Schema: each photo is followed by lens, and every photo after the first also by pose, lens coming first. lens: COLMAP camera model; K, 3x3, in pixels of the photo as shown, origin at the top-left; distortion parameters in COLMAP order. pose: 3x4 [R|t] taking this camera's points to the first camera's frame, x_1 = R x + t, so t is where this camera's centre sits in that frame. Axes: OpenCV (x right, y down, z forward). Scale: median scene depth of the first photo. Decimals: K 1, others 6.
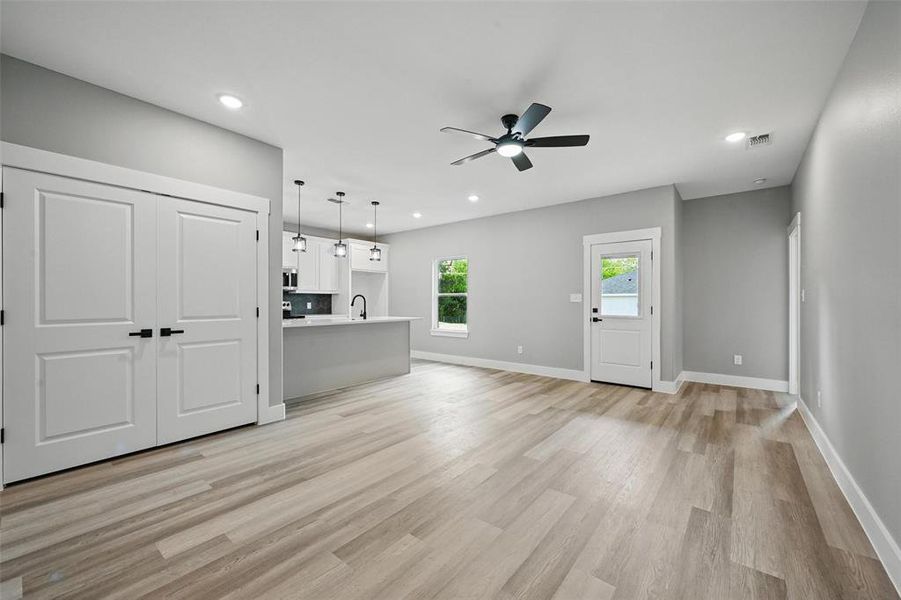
lens RADIAL K [[357.2, 0, 452.4], [0, 357.2, 297.7], [0, 0, 1]] dist [-0.002734, 0.001492]
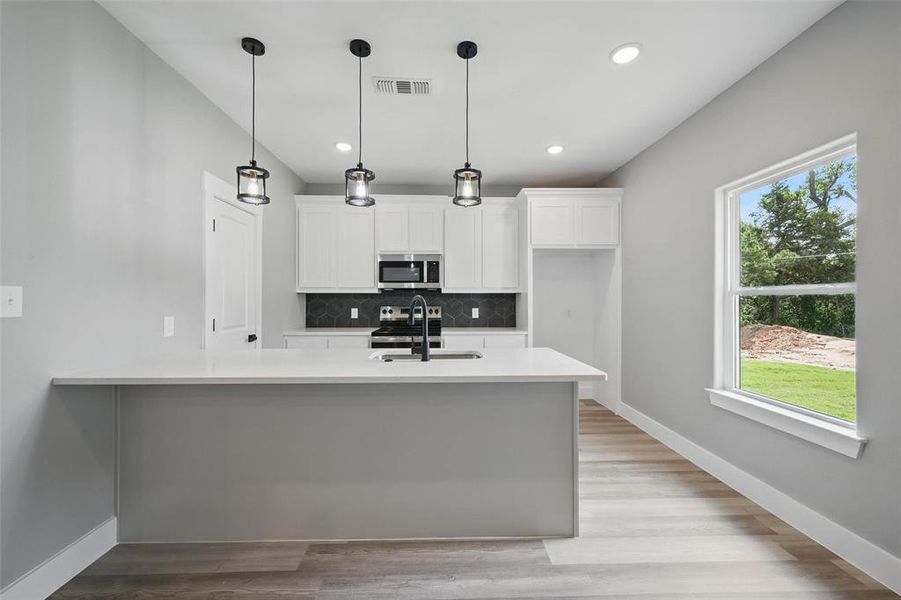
lens RADIAL K [[357.2, 0, 449.6], [0, 357.2, 300.4], [0, 0, 1]] dist [-0.002734, 0.001492]
pose [[0.647514, -0.000472, -0.762053, 0.049076], [0.010223, 0.999915, 0.008066, -0.005638], [0.761985, -0.013014, 0.647464, 0.667540]]
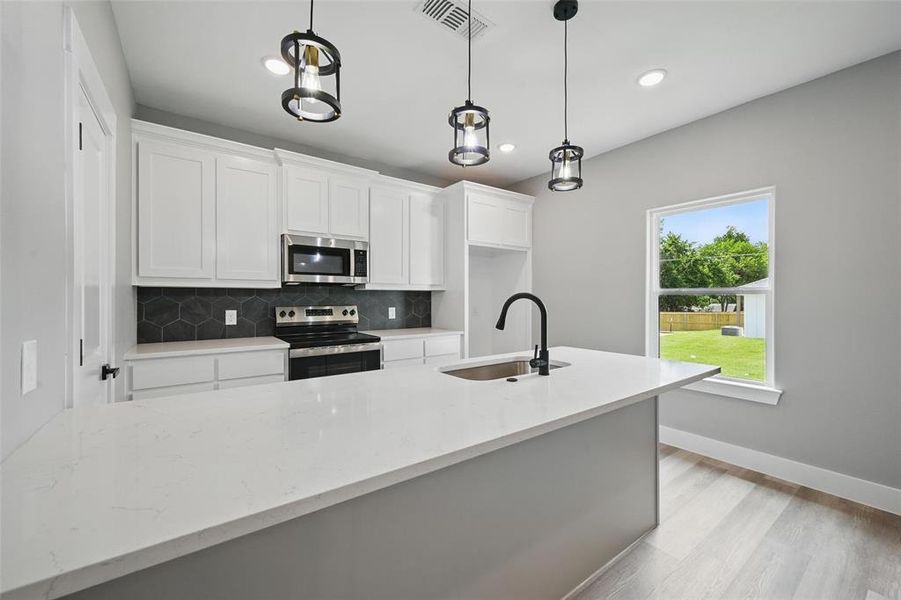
lens RADIAL K [[357.2, 0, 451.0], [0, 357.2, 298.6], [0, 0, 1]] dist [-0.002734, 0.001492]
pose [[0.966244, -0.000686, -0.257628, -0.208340], [0.003688, 0.999931, 0.011172, -0.006113], [0.257602, -0.011745, 0.966180, 0.593563]]
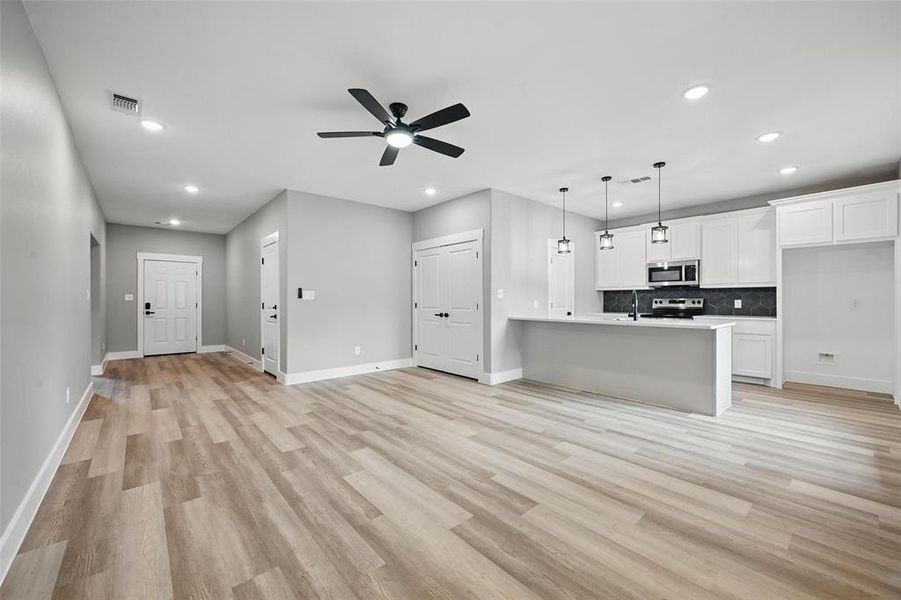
lens RADIAL K [[357.2, 0, 453.7], [0, 357.2, 300.6], [0, 0, 1]] dist [-0.002734, 0.001492]
pose [[-0.167661, 0.002942, -0.985840, 0.520971], [0.015013, 0.999887, 0.000431, 0.007527], [0.985730, -0.014728, -0.167687, 0.631364]]
